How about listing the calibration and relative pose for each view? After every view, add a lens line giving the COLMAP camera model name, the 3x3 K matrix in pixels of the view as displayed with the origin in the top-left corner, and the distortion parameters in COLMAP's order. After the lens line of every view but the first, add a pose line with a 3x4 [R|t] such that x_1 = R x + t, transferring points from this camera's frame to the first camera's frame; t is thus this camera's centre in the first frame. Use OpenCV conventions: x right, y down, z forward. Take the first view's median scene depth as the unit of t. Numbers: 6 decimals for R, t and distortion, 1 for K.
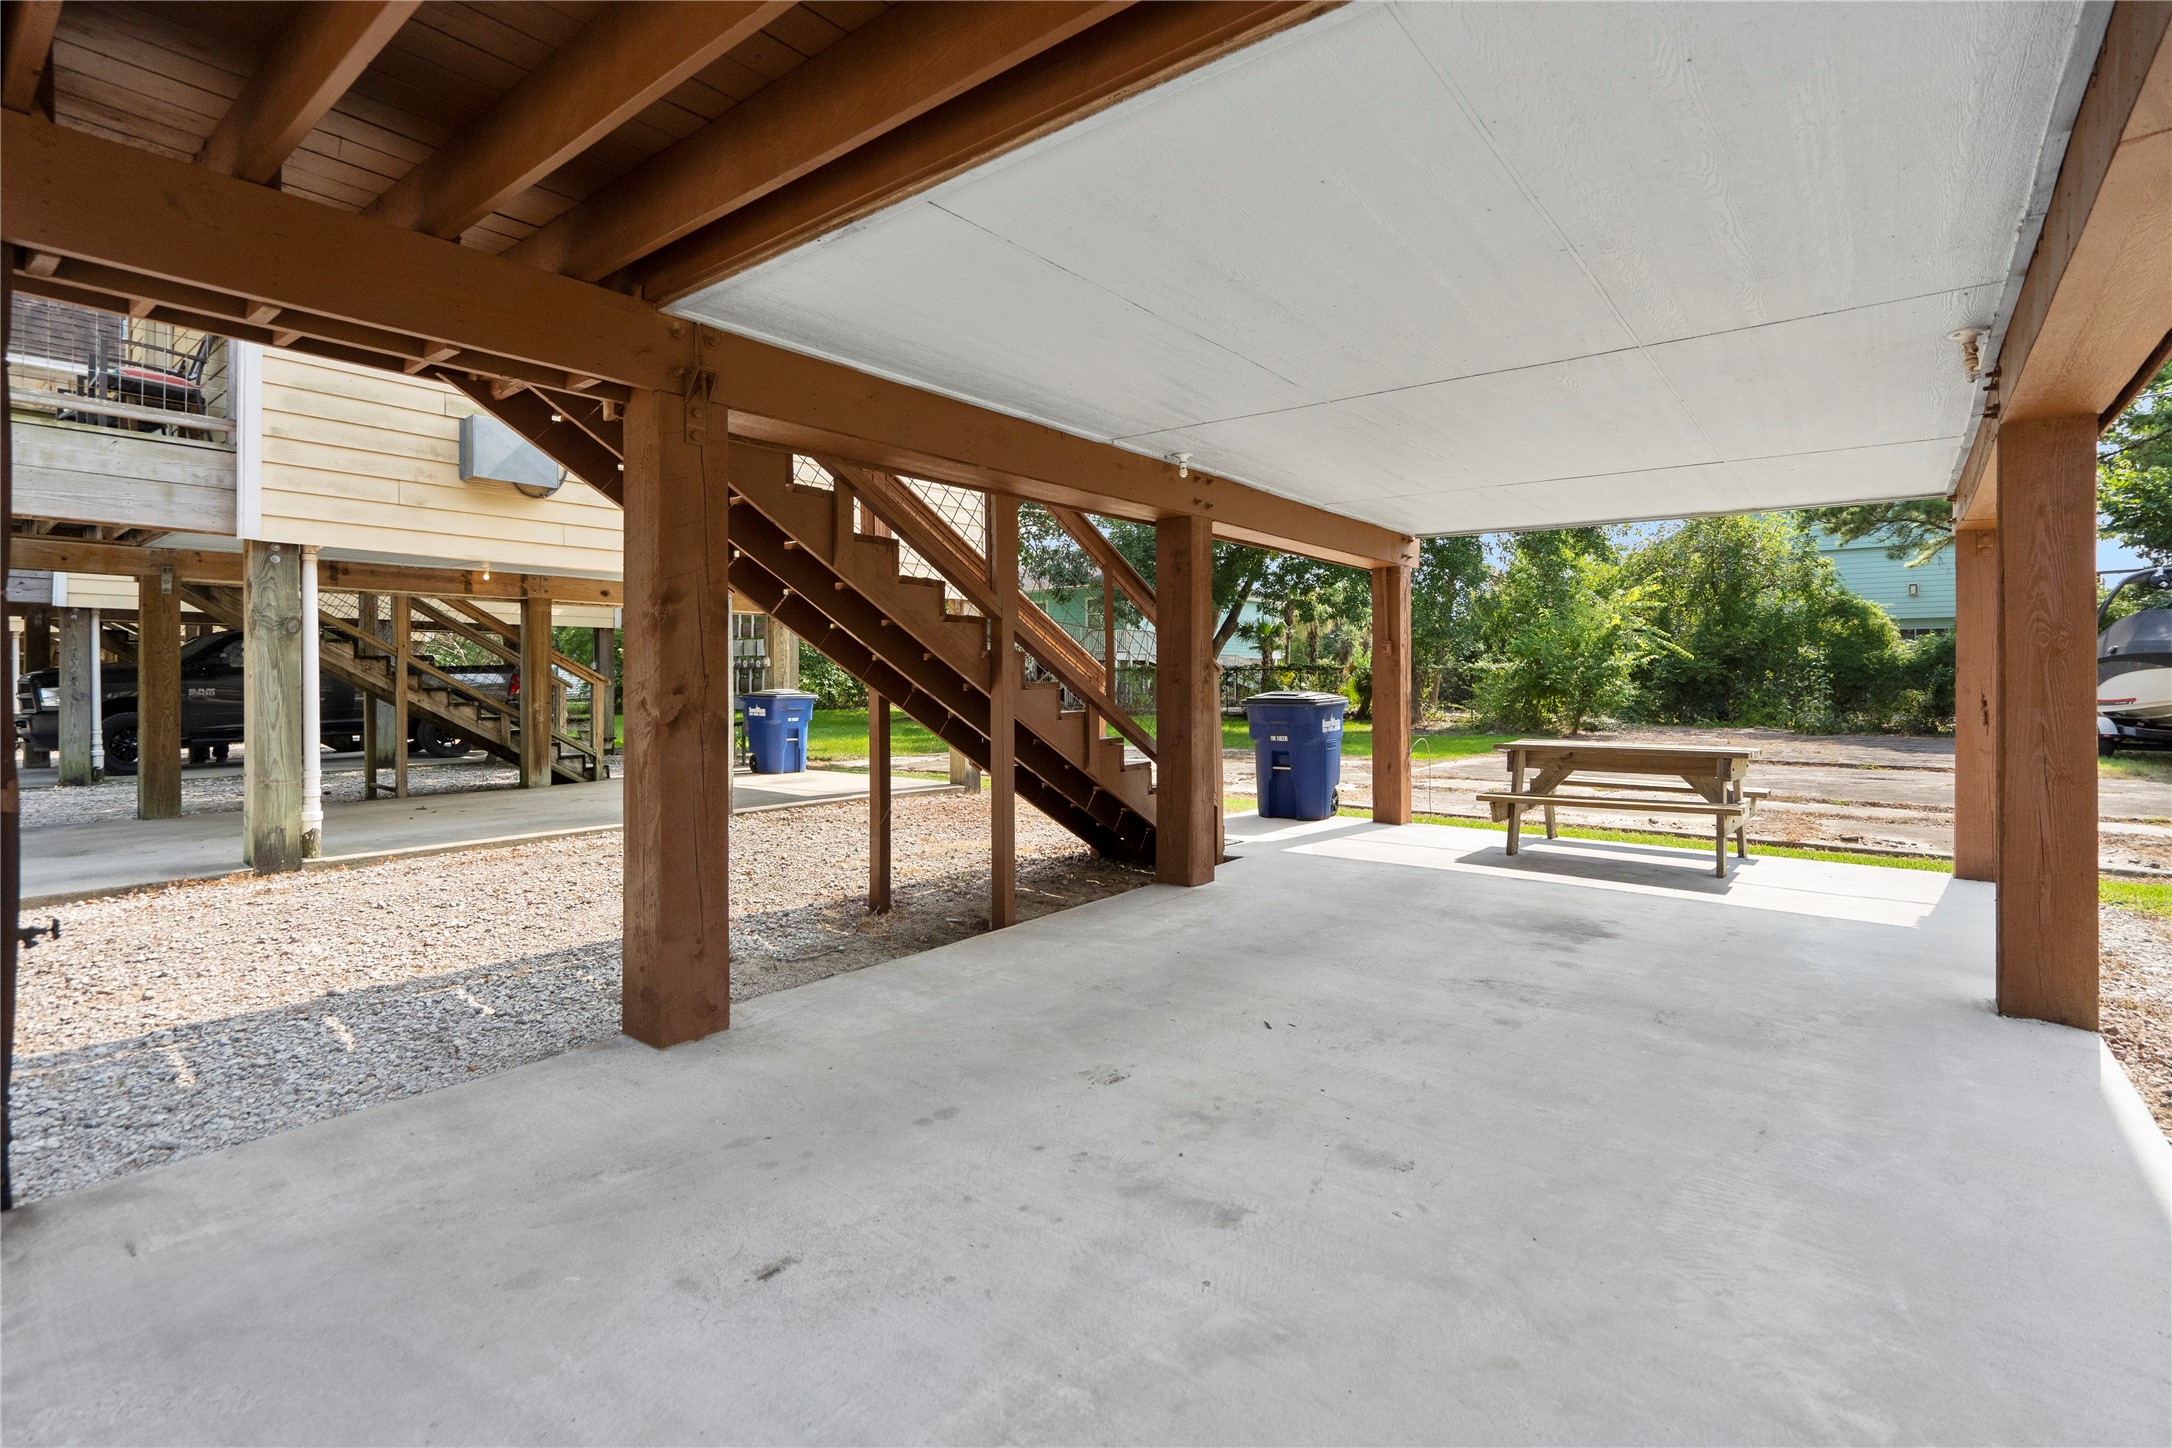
lens RADIAL K [[997.6, 0, 1080.9], [0, 997.6, 674.9], [0, 0, 1]] dist [0.000786, 0.000062]
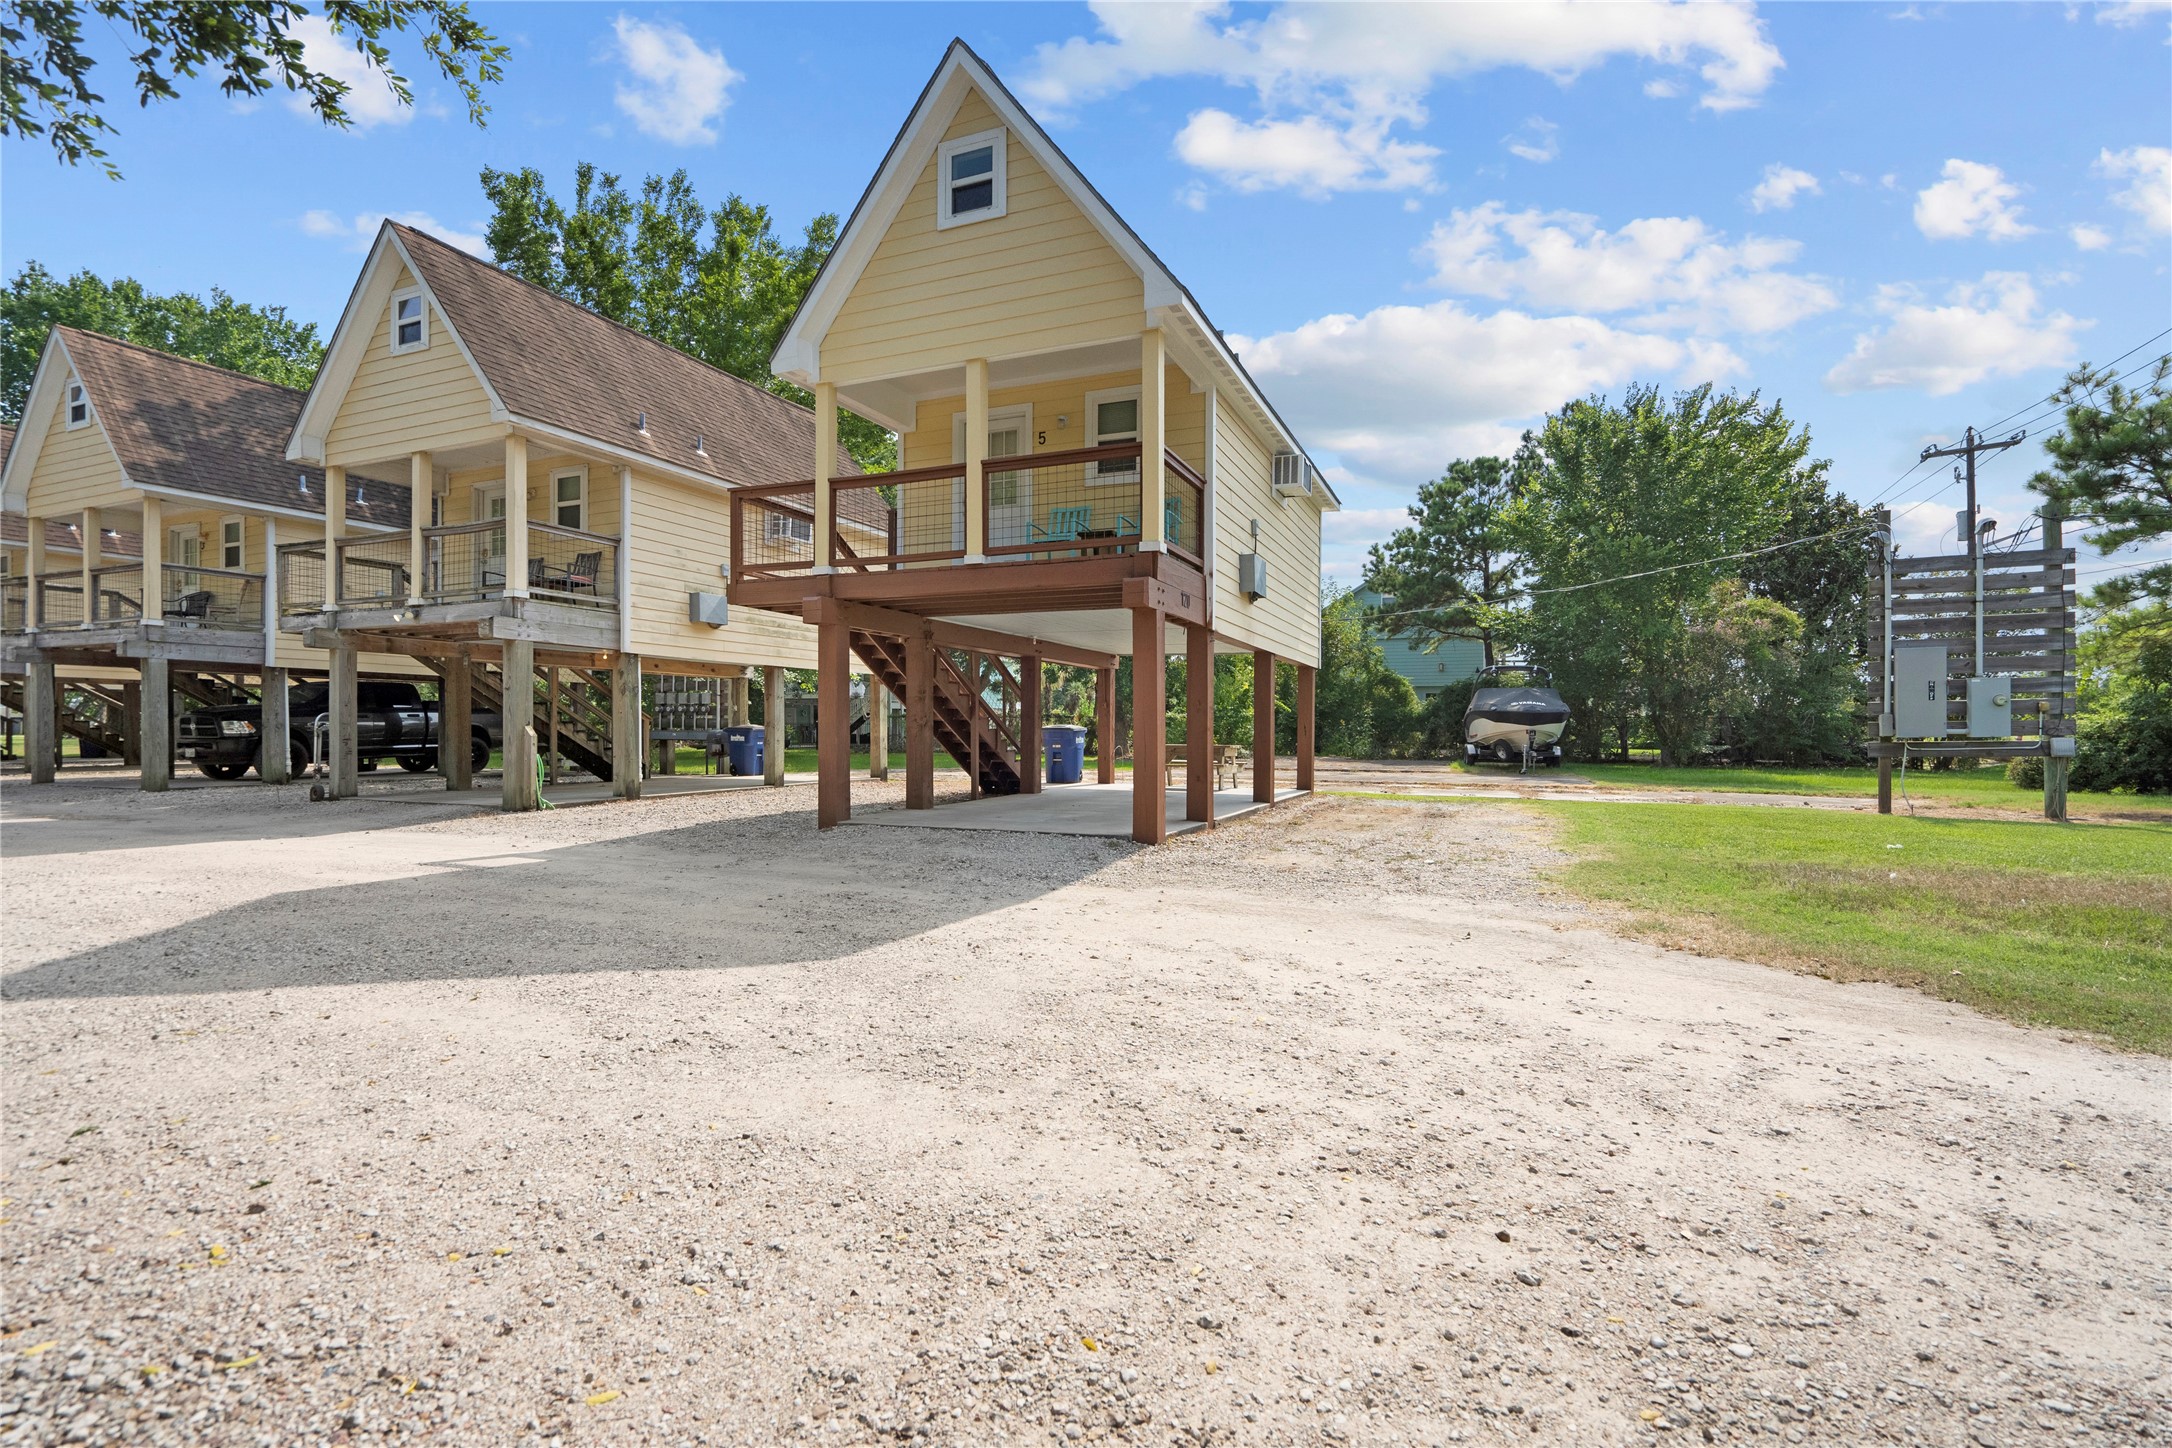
lens RADIAL K [[981.6, 0, 1086.0], [0, 981.6, 724.0], [0, 0, 1]] dist [0.000400, 0.000028]
pose [[0.962033, 0.005749, 0.272872, -0.213921], [-0.005901, 0.999983, -0.000263, 0.010613], [-0.272869, -0.001357, 0.962050, -0.708812]]
